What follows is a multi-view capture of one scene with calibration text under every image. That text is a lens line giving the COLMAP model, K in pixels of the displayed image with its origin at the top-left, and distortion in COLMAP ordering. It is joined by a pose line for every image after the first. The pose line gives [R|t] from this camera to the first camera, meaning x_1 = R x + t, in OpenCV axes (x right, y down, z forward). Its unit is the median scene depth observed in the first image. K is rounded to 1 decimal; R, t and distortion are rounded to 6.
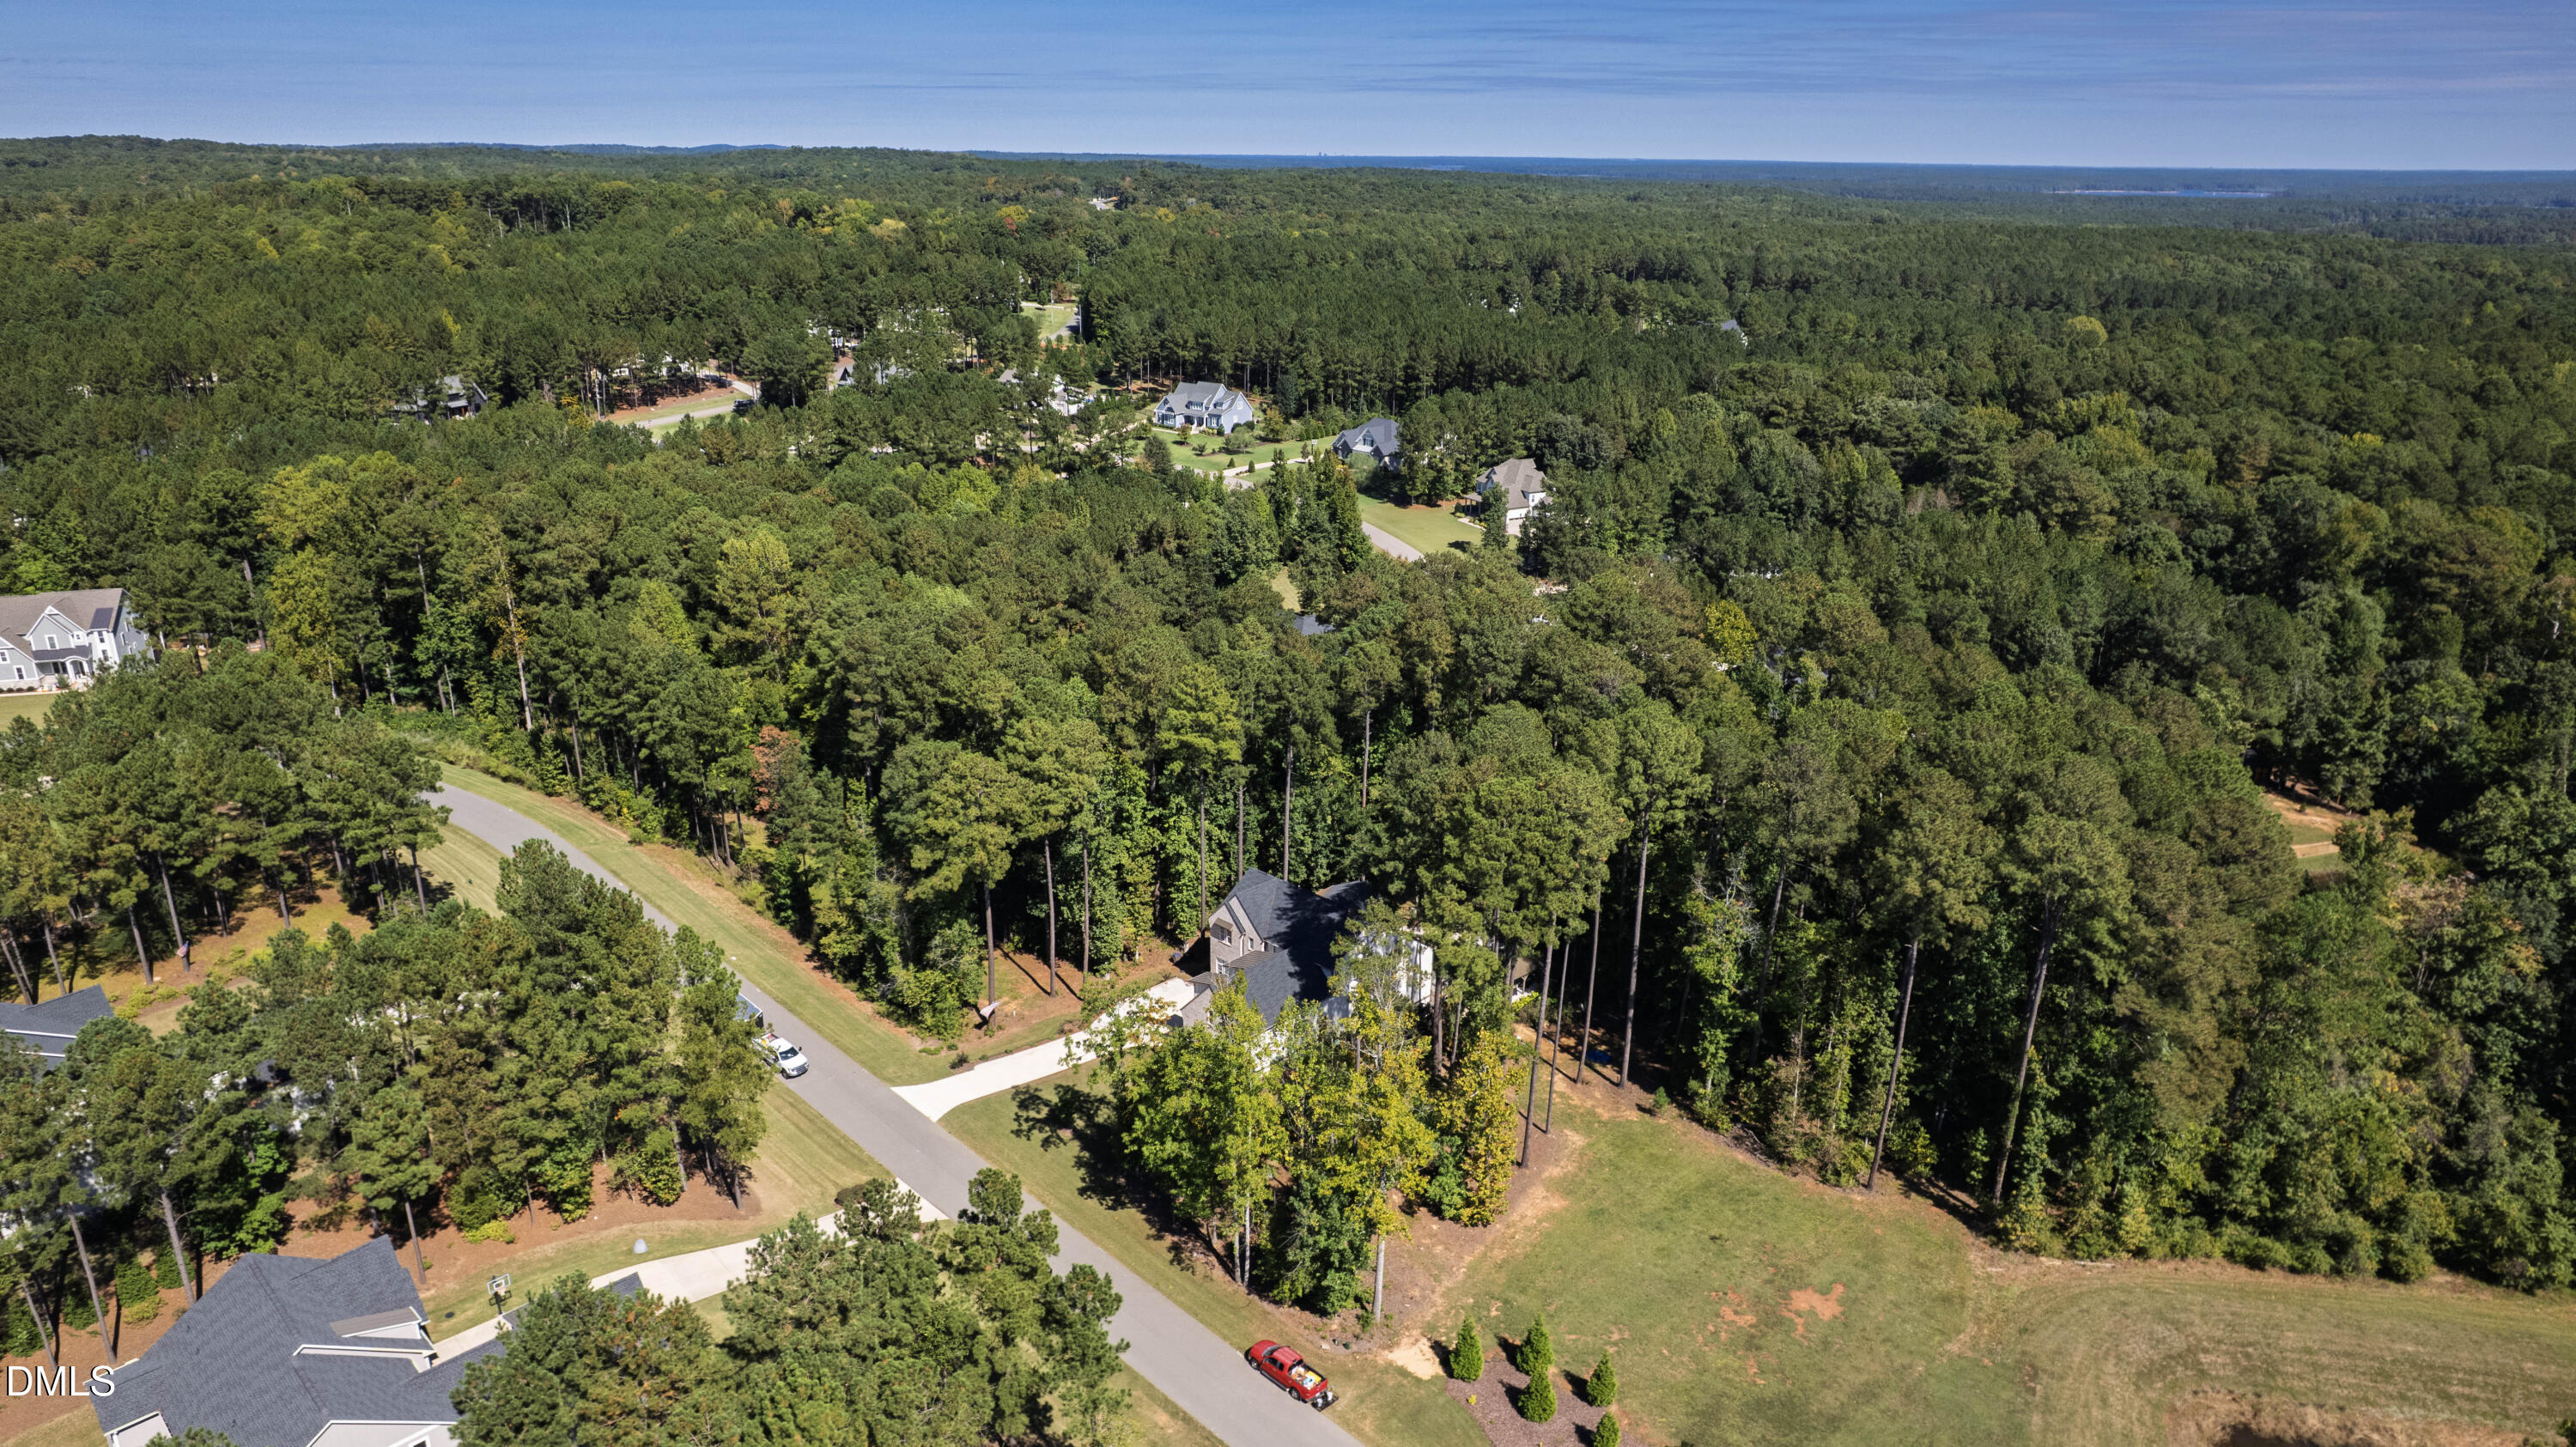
lens RADIAL K [[1657.6, 0, 1288.3], [0, 1657.6, 709.2], [0, 0, 1]] dist [-0.075711, 0.068582]
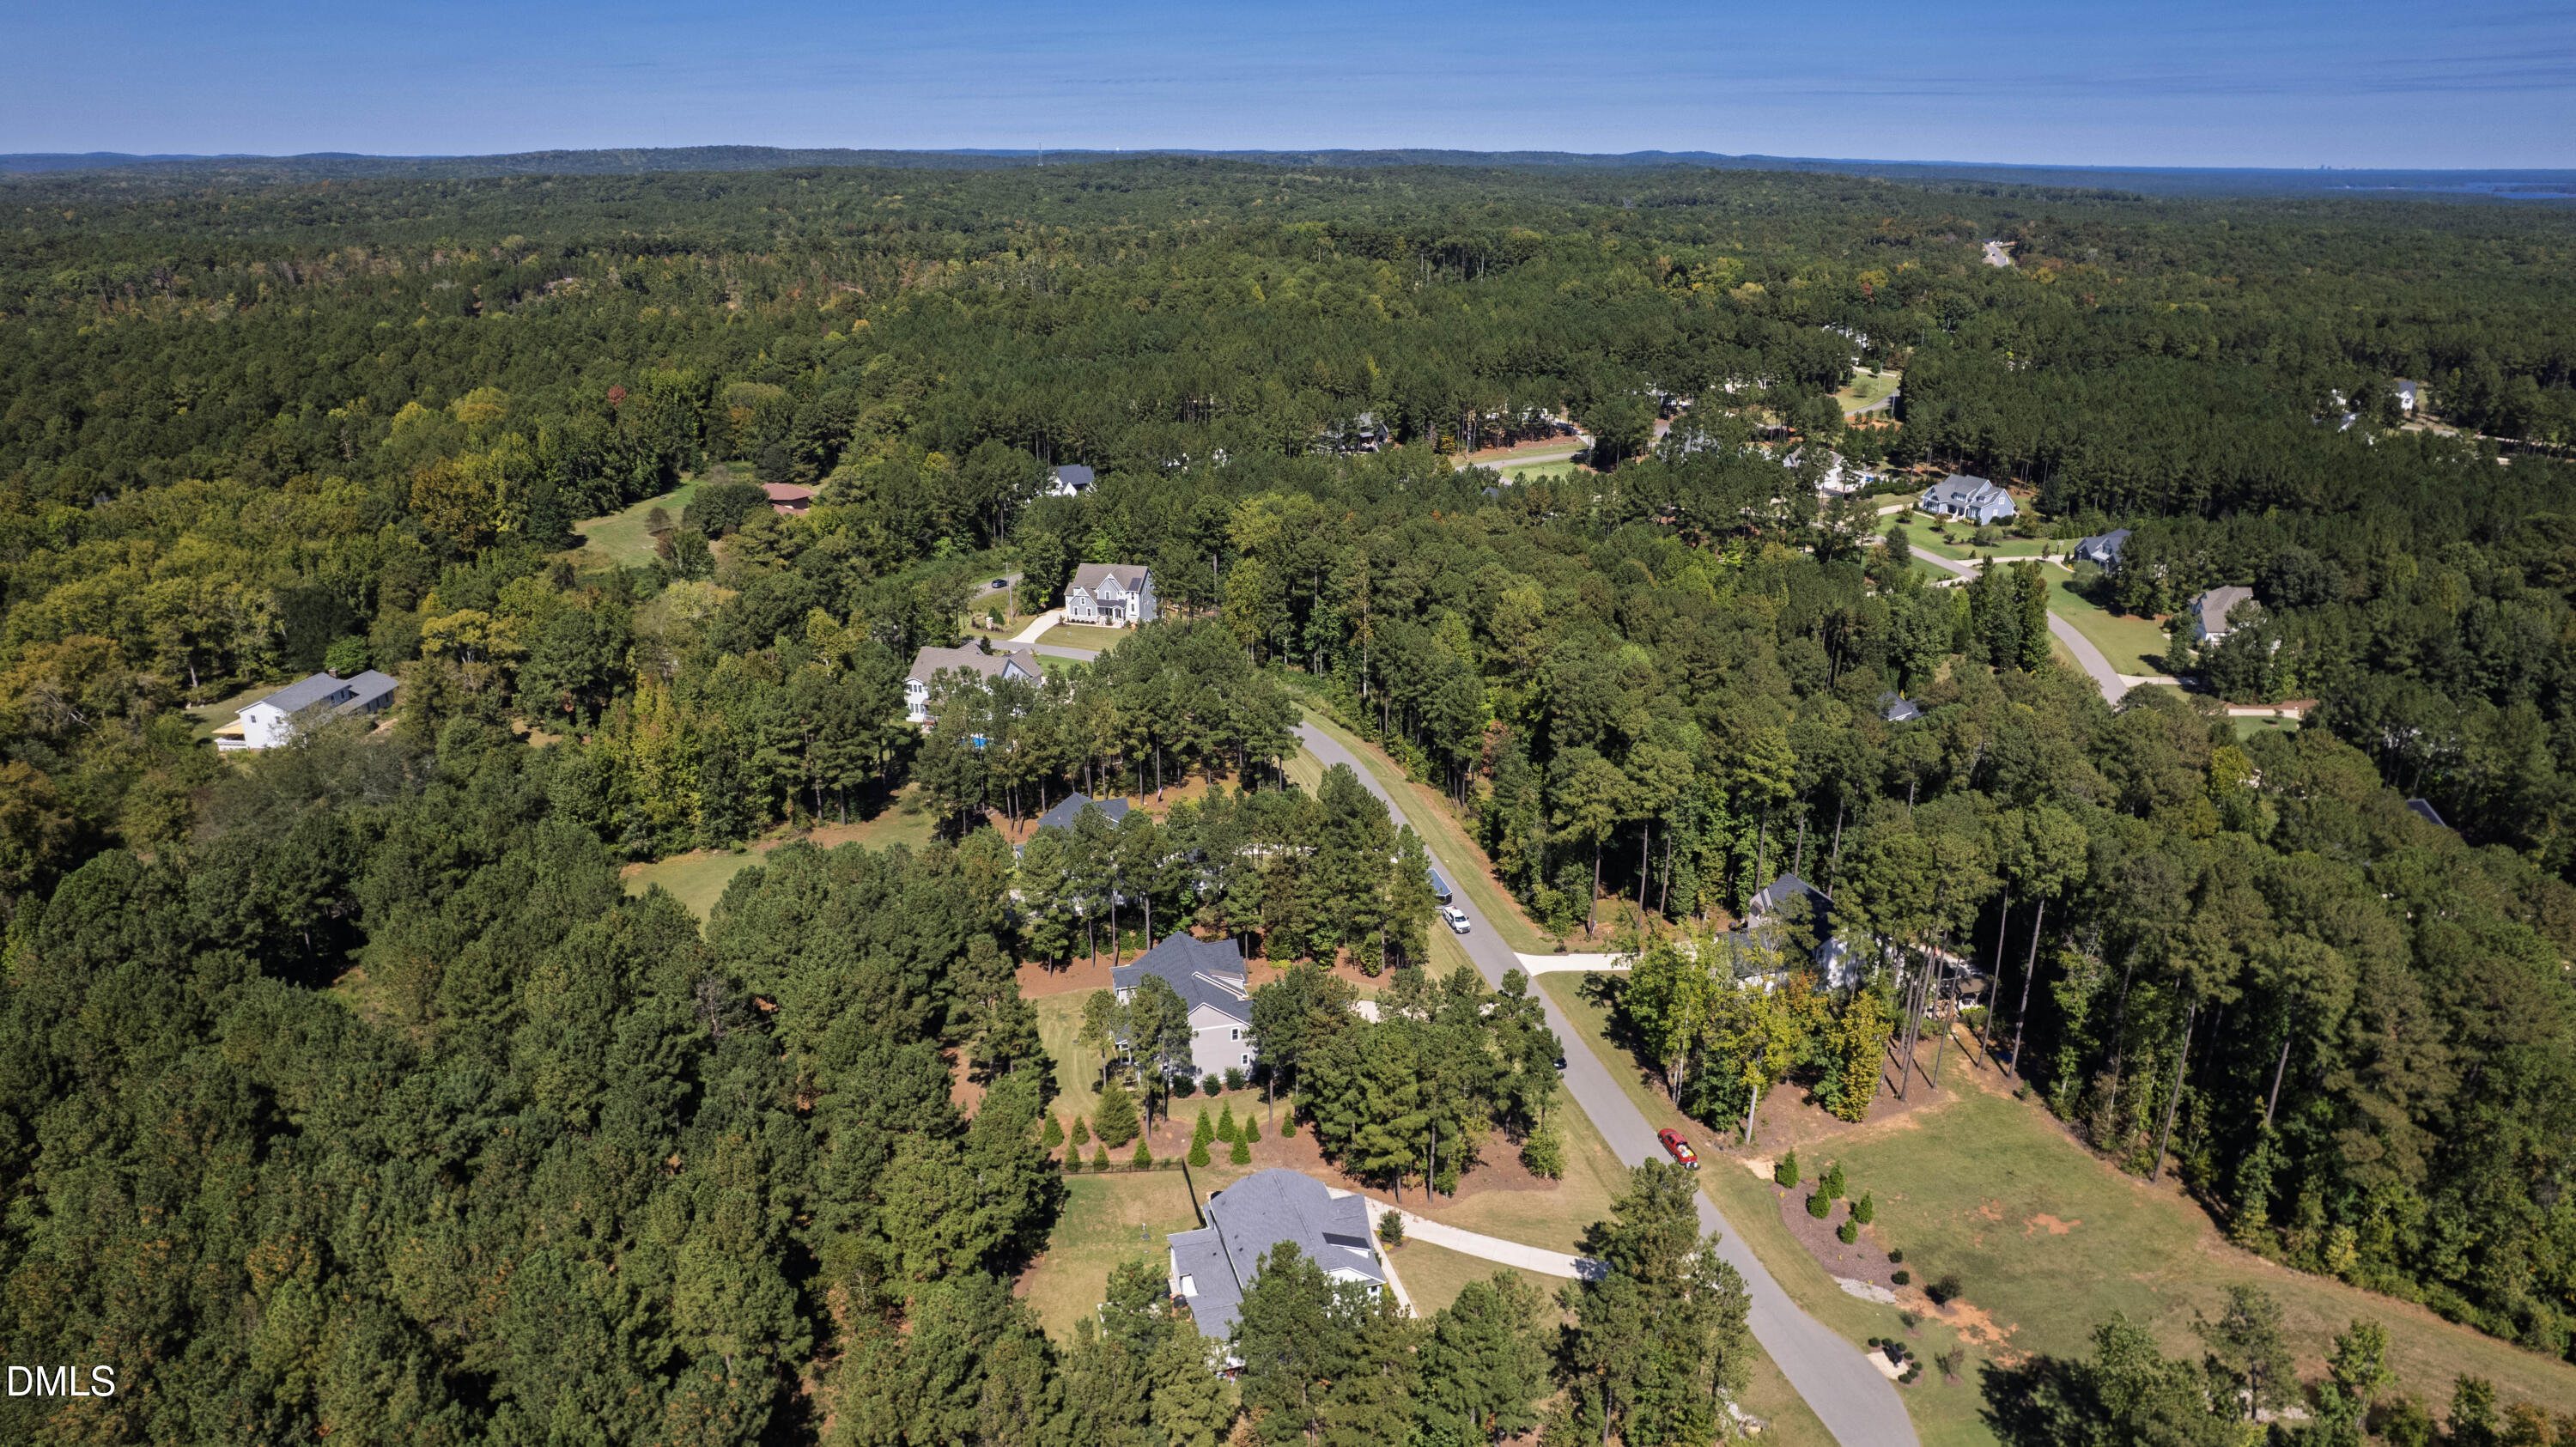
lens RADIAL K [[1657.6, 0, 1288.3], [0, 1657.6, 709.2], [0, 0, 1]] dist [-0.075711, 0.068582]
pose [[0.864856, 0.160078, -0.475814, 0.256482], [-0.161159, 0.986164, 0.038845, -0.029679], [0.475449, 0.043087, 0.878688, -0.466706]]
